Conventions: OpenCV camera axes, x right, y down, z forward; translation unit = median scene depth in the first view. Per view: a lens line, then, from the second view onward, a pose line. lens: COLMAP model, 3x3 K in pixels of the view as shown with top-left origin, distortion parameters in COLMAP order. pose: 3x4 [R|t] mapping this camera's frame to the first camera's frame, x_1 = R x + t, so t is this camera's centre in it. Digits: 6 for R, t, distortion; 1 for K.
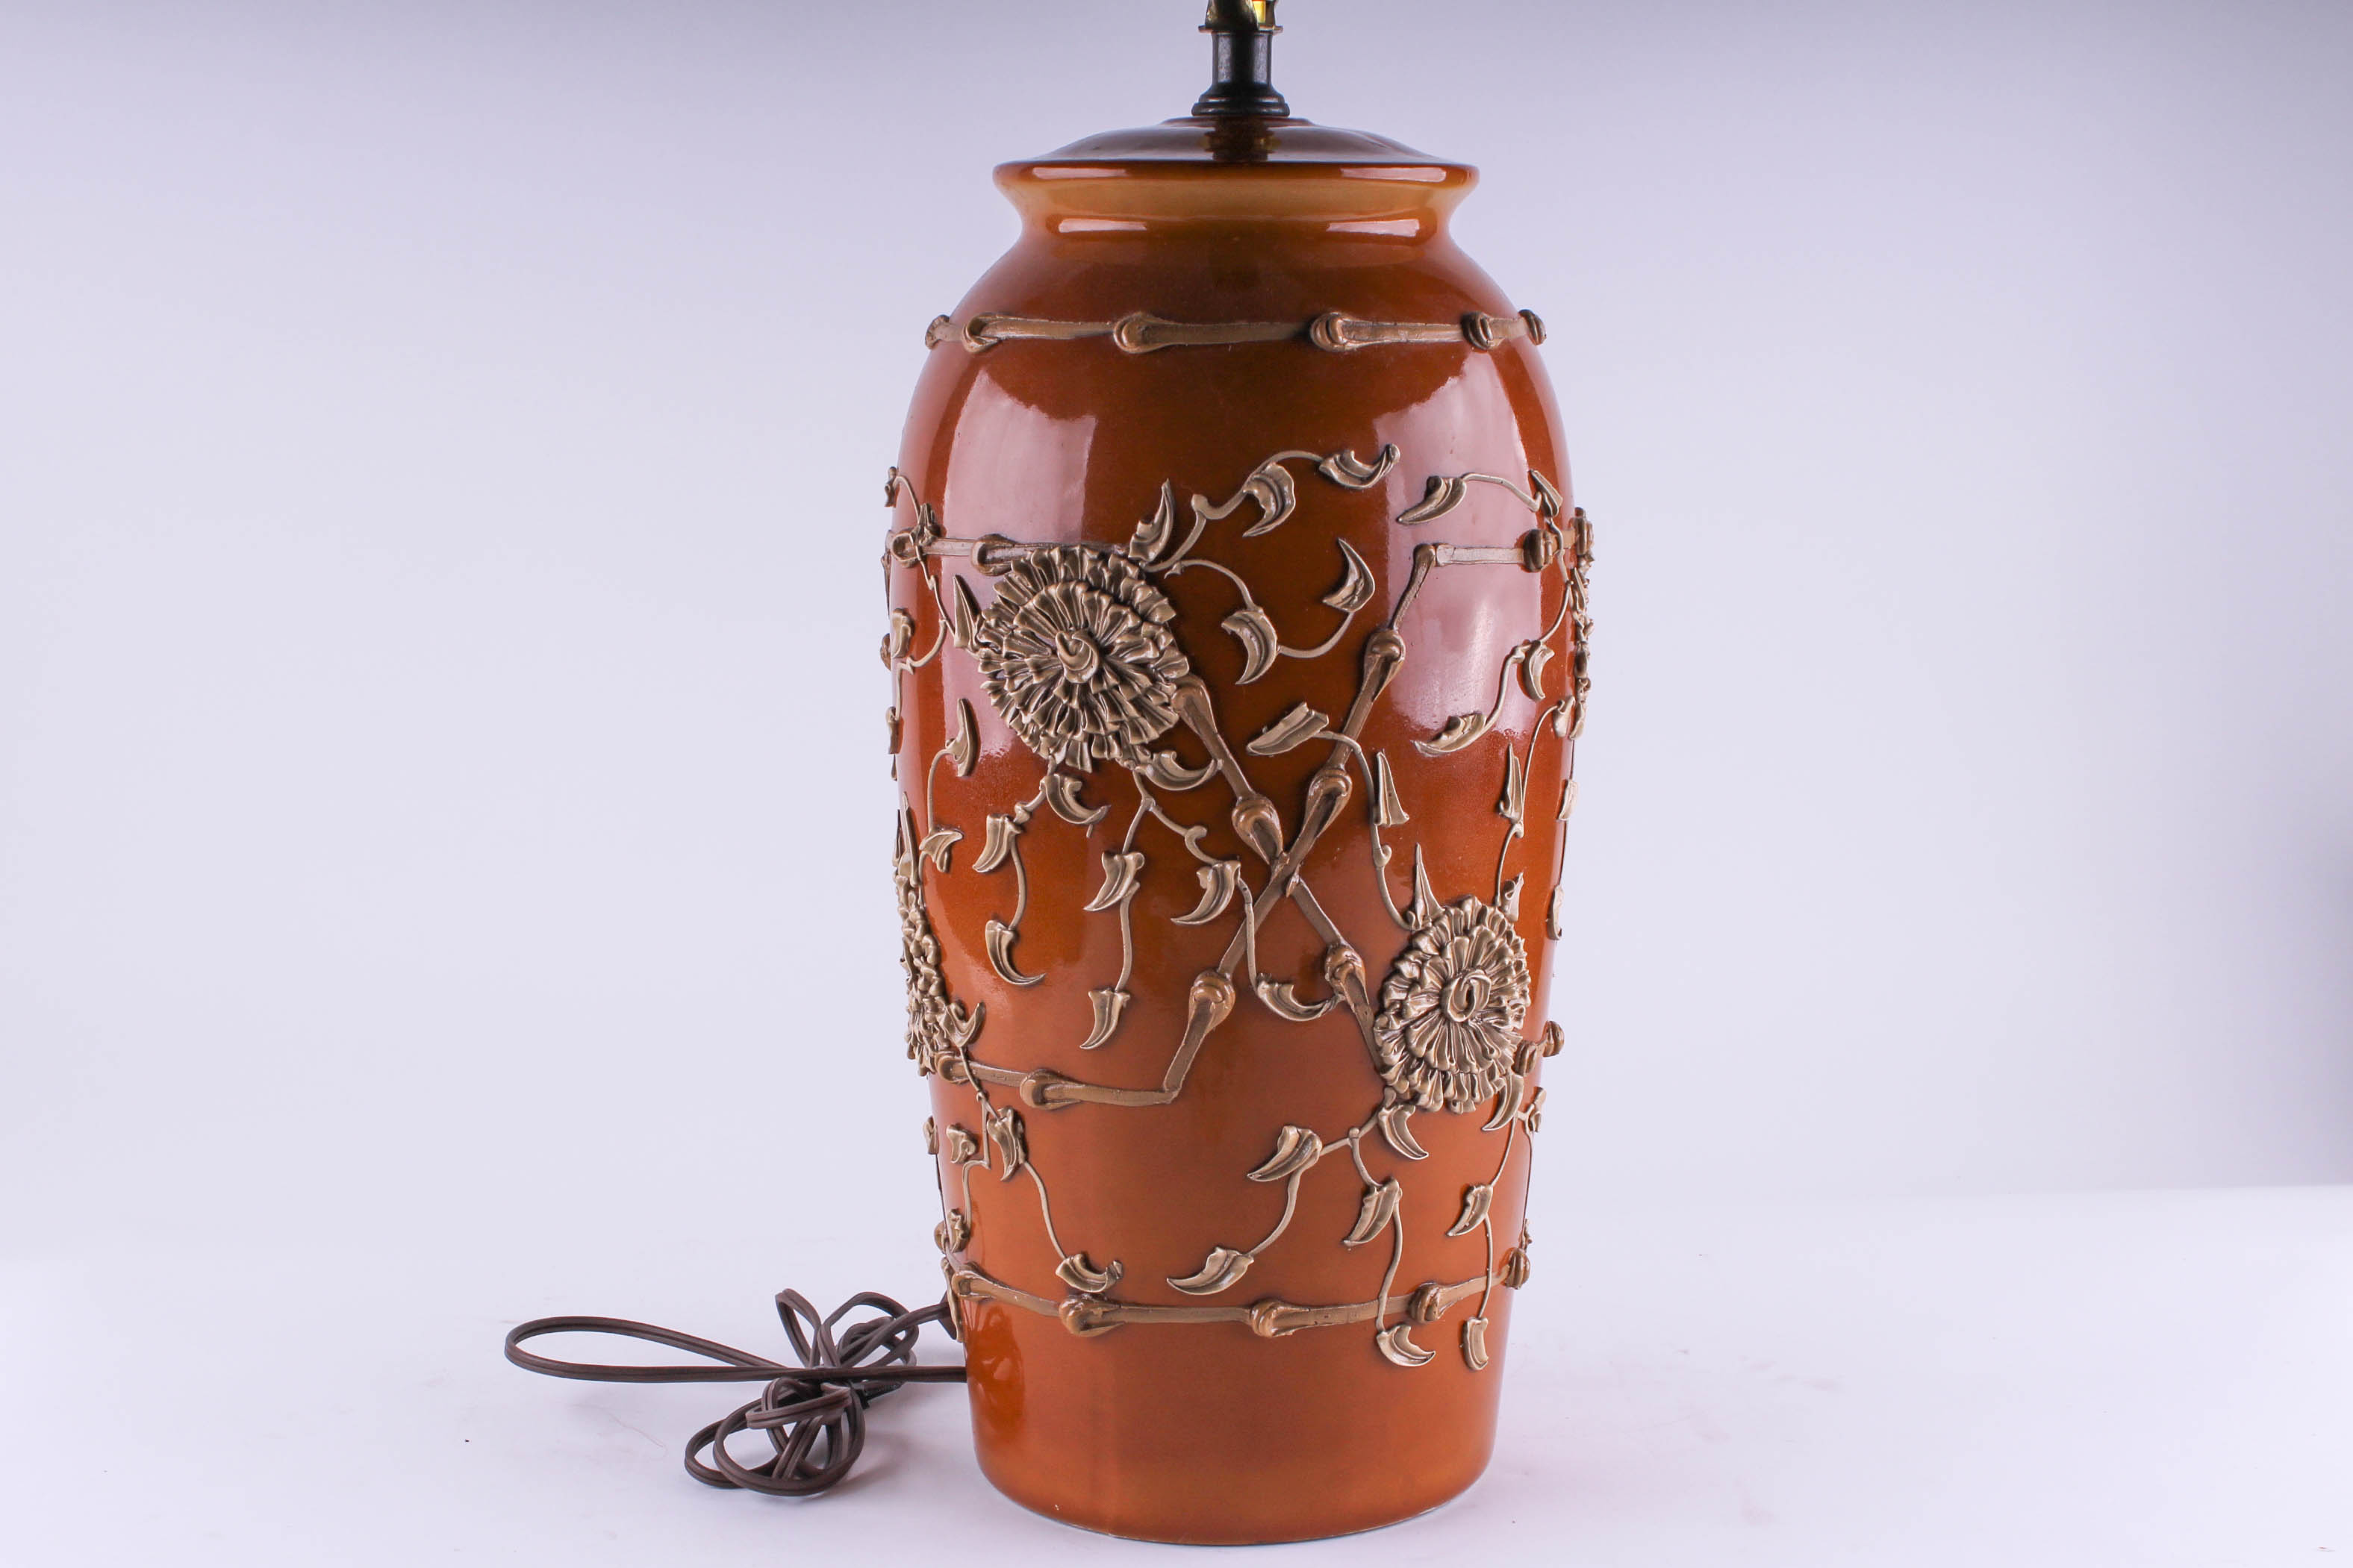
lens RADIAL K [[2034.6, 0, 1177.5], [0, 2034.6, 779.8], [0, 0, 1]] dist [-0.011632, -0.001526]
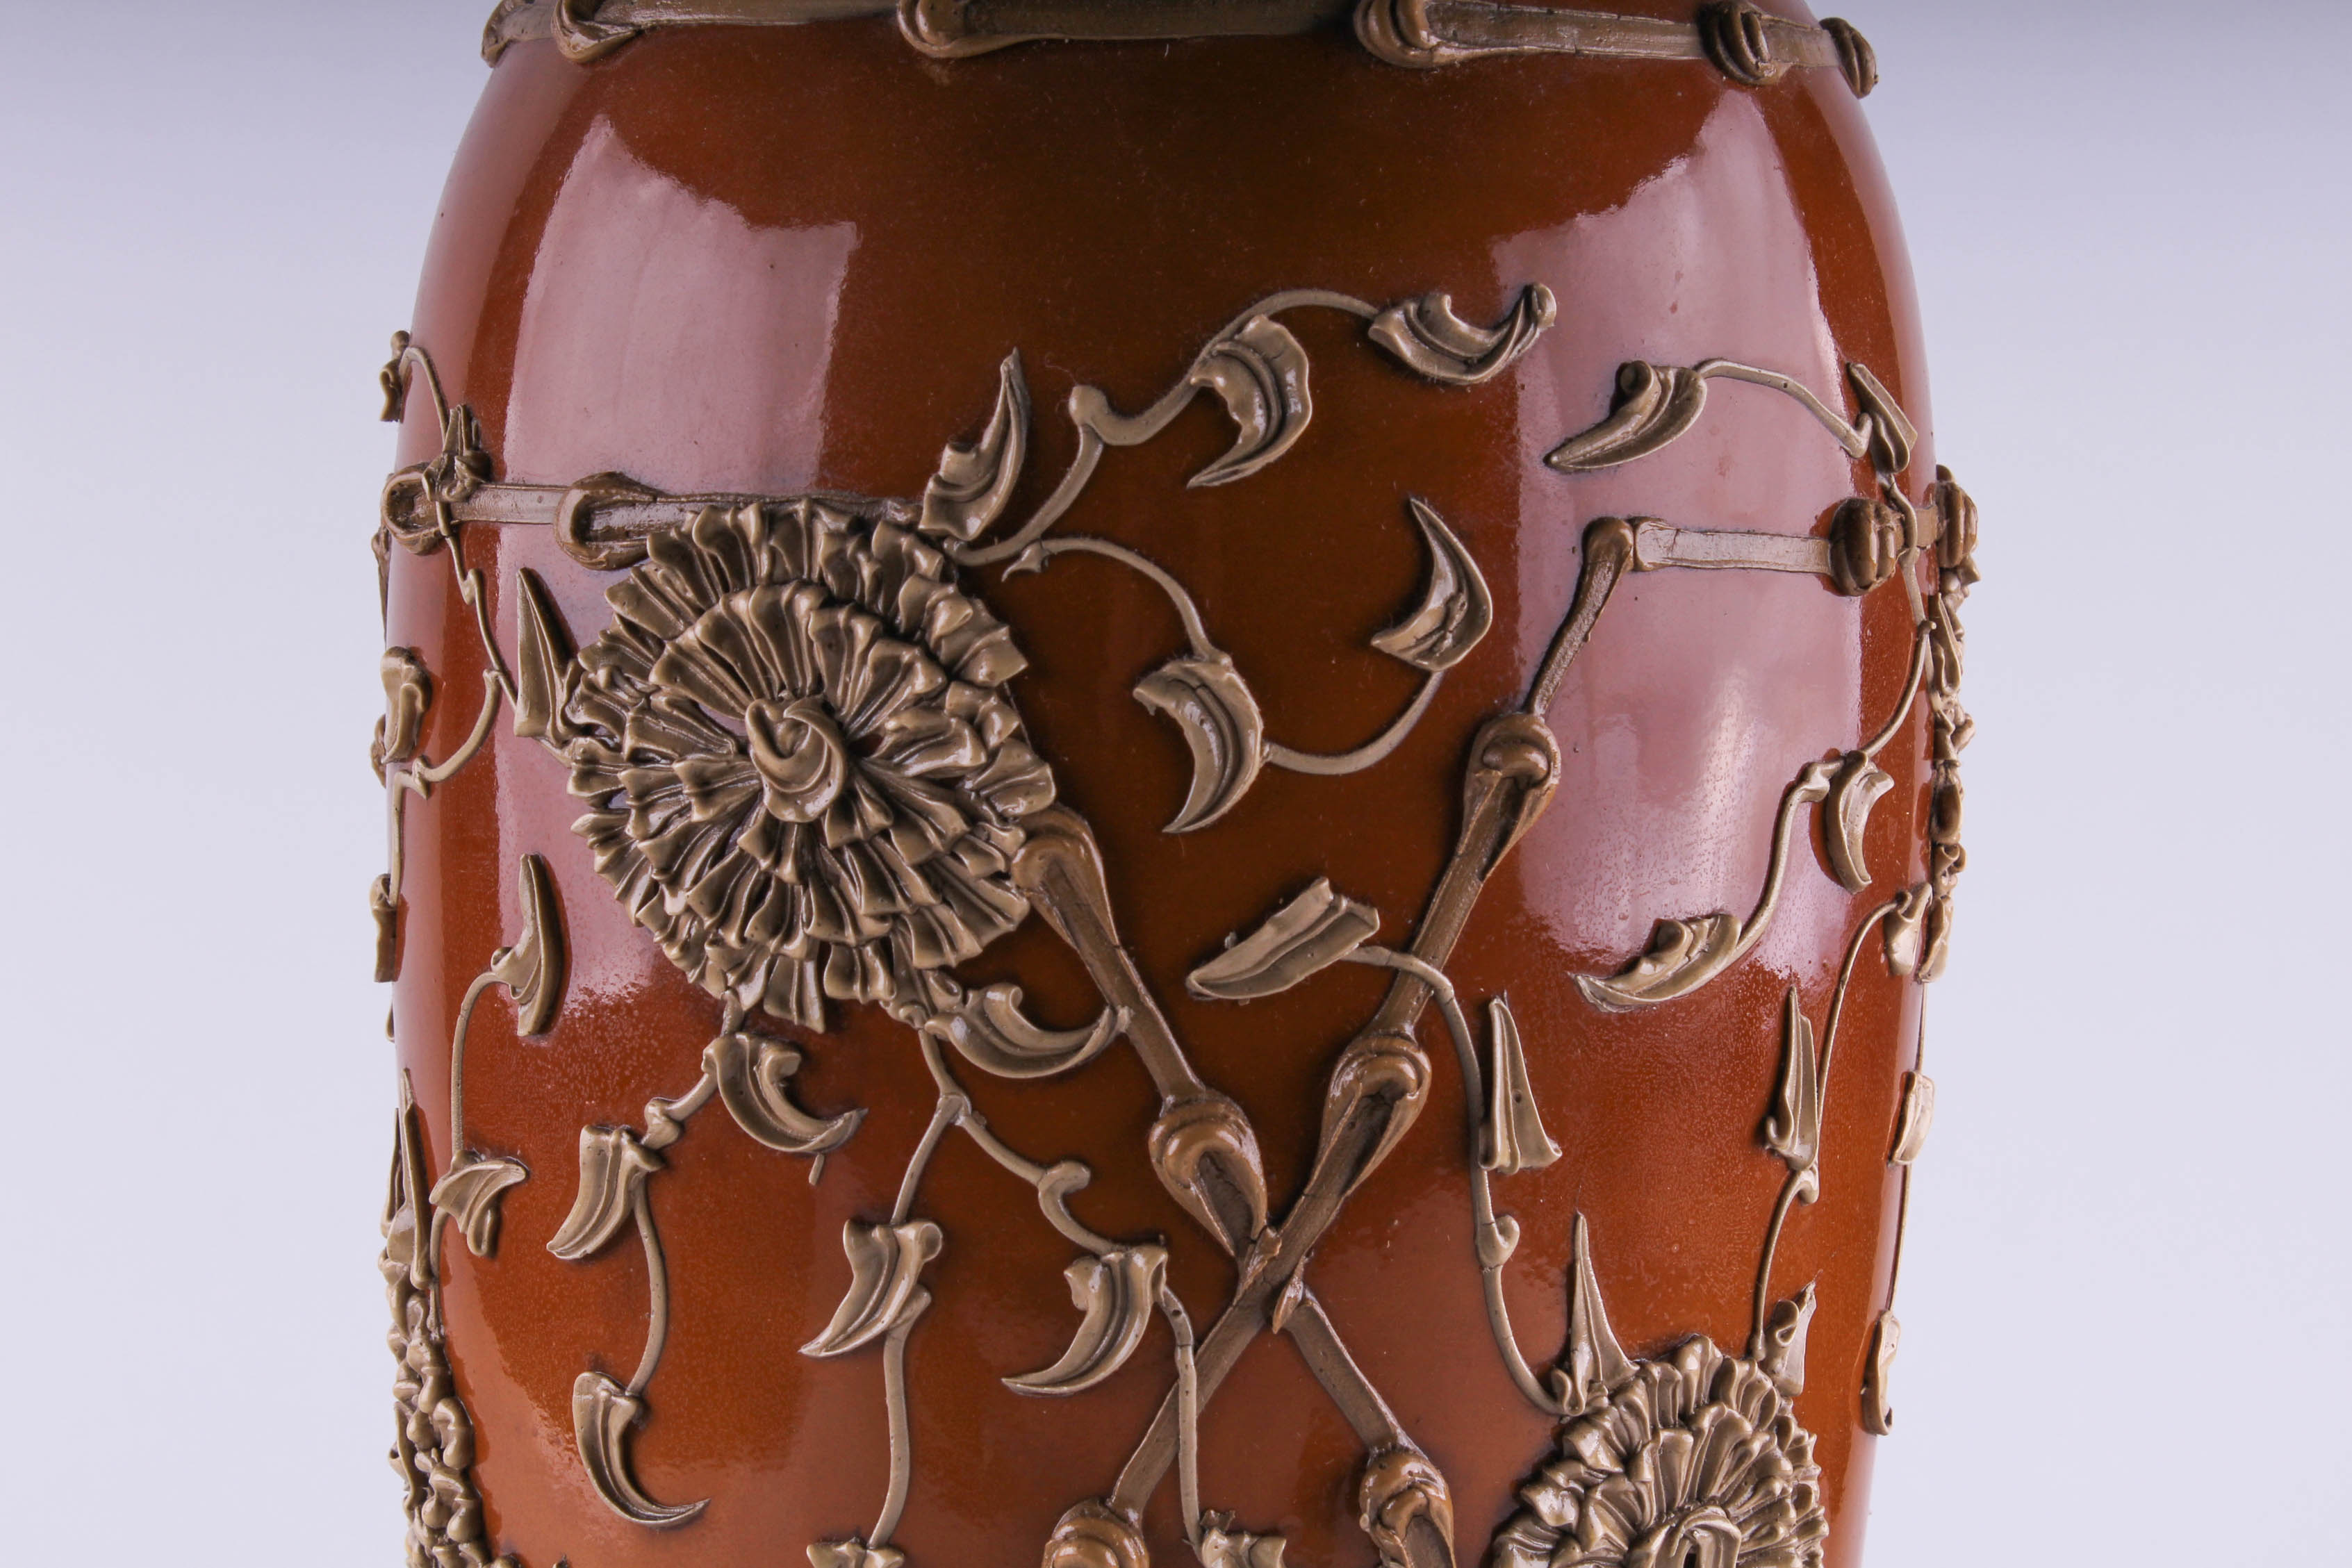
lens RADIAL K [[3430.7, 0, 1193.4], [0, 3430.7, 872.4], [0, 0, 1]] dist [0.032557, 0.000000]
pose [[0.999387, 0.022211, 0.027053, 0.015003], [-0.020727, 0.998329, -0.053950, 0.000208], [-0.028206, 0.053356, 0.998177, 0.273240]]
